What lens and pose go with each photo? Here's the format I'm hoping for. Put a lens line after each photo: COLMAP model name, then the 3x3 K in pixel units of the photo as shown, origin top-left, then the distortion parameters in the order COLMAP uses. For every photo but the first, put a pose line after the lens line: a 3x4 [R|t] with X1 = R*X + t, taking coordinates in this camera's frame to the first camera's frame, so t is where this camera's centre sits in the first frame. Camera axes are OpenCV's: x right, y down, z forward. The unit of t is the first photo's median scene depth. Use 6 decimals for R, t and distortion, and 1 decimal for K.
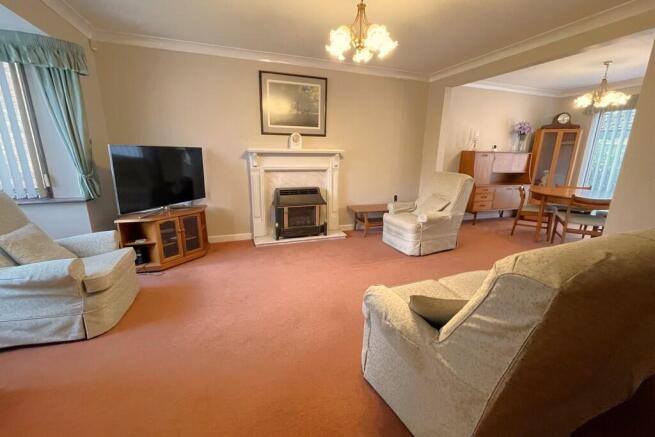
lens RADIAL K [[266.6, 0, 323.5], [0, 266.6, 216.9], [0, 0, 1]] dist [-0.015689, -0.000210]
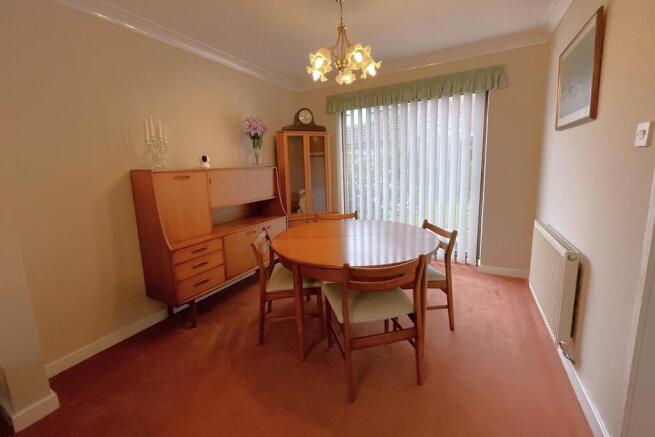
lens RADIAL K [[266.4, 0, 324.4], [0, 266.4, 217.7], [0, 0, 1]] dist [-0.050708, -0.000083]
pose [[0.738838, -0.163435, 0.653764, 0.450512], [0.203310, 0.979000, 0.014974, -0.112565], [-0.642482, 0.121853, 0.756550, 0.470391]]
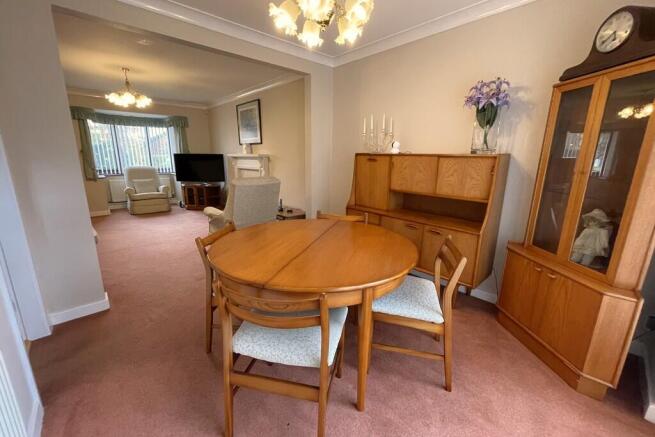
lens RADIAL K [[266.6, 0, 323.5], [0, 266.6, 216.9], [0, 0, 1]] dist [-0.015689, -0.000210]
pose [[0.391022, 0.198640, -0.898690, 1.084269], [-0.215887, 0.968986, 0.120245, -0.148045], [0.894704, 0.146997, 0.421778, 0.632882]]
